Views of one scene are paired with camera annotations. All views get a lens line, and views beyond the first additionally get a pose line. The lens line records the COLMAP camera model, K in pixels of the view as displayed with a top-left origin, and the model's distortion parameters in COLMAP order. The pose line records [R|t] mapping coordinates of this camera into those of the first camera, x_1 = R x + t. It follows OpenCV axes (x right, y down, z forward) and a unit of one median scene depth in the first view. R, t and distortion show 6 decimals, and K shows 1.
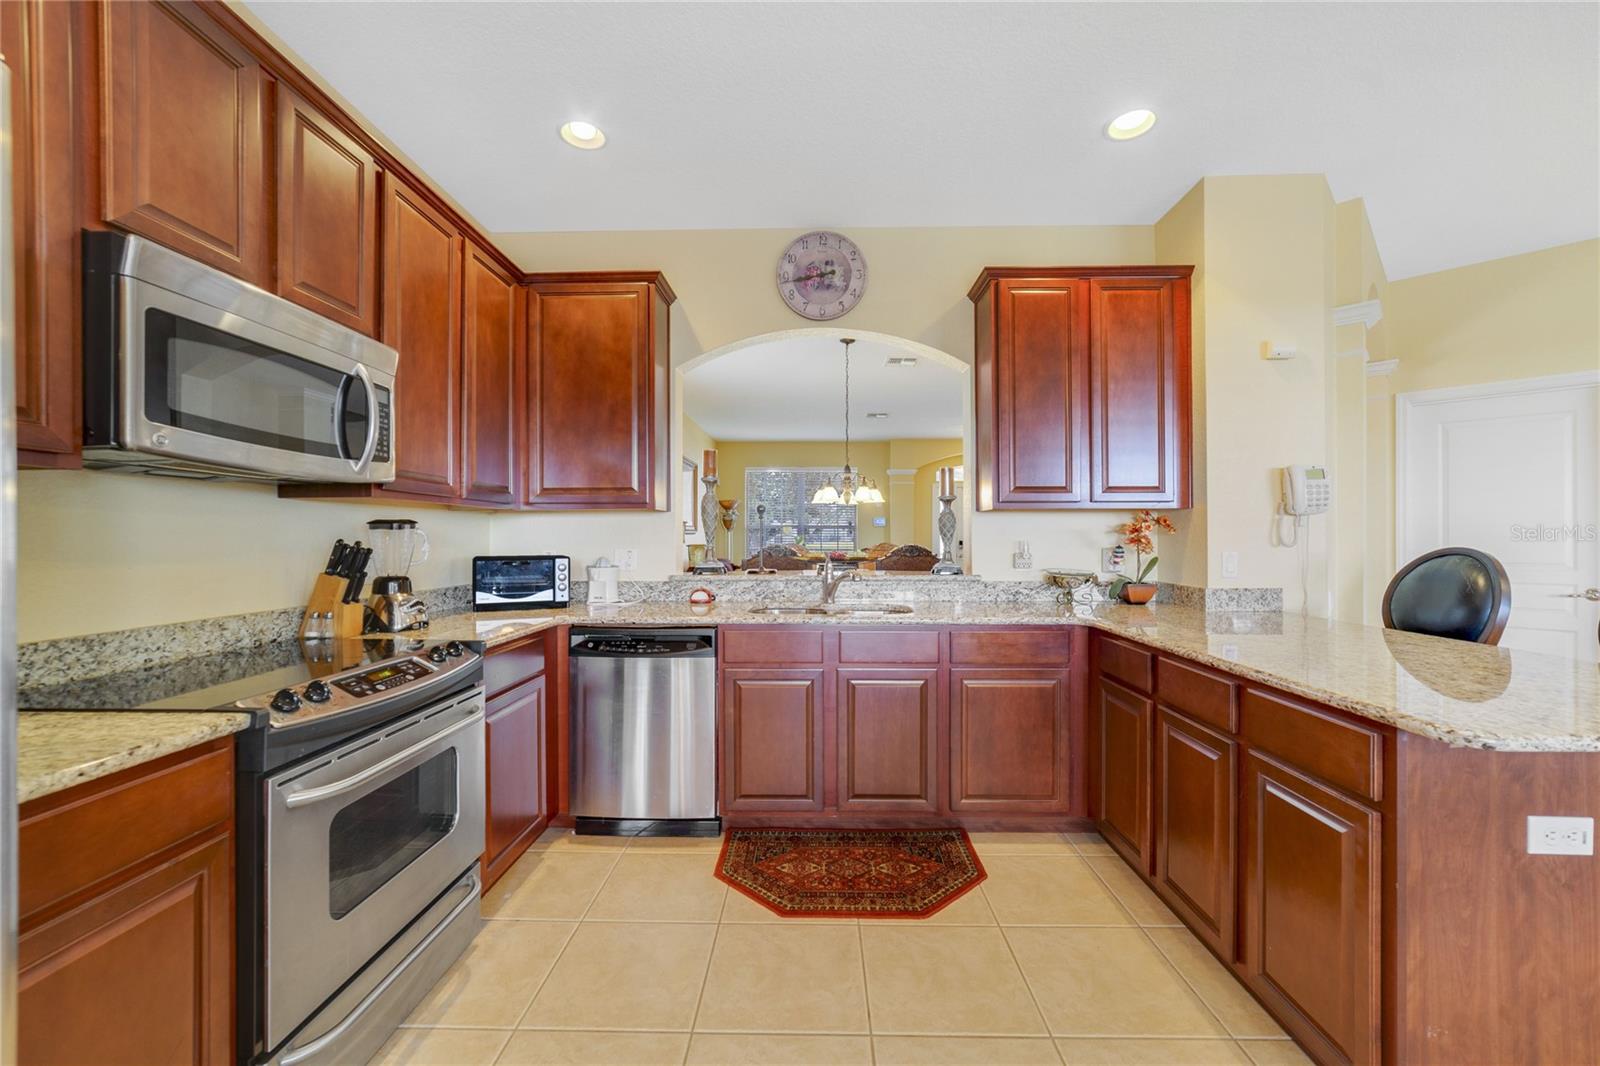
lens RADIAL K [[626.8, 0, 803.5], [0, 626.8, 533.9], [0, 0, 1]] dist [-0.027913, 0.008524]
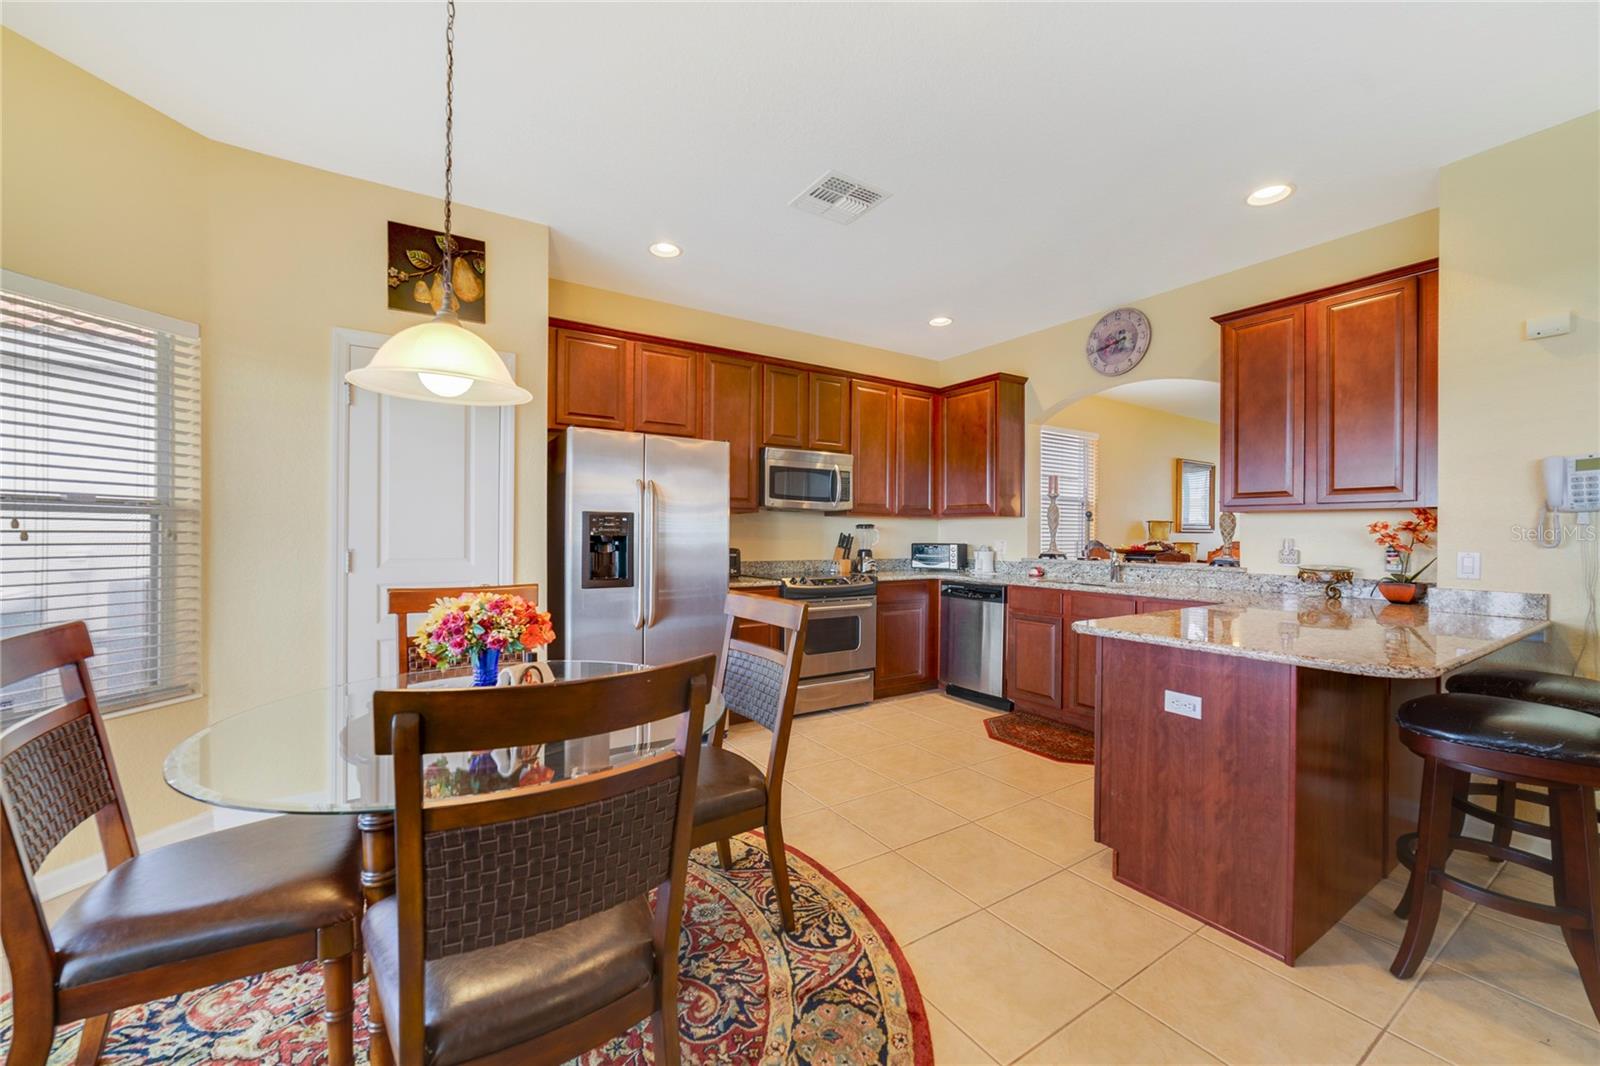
lens RADIAL K [[626.8, 0, 803.5], [0, 626.8, 533.9], [0, 0, 1]] dist [-0.027913, 0.008524]
pose [[0.560195, 0.006281, -0.828337, 1.090210], [-0.004573, 0.999979, 0.004490, 0.002108], [0.828348, 0.001273, 0.560212, -0.461865]]
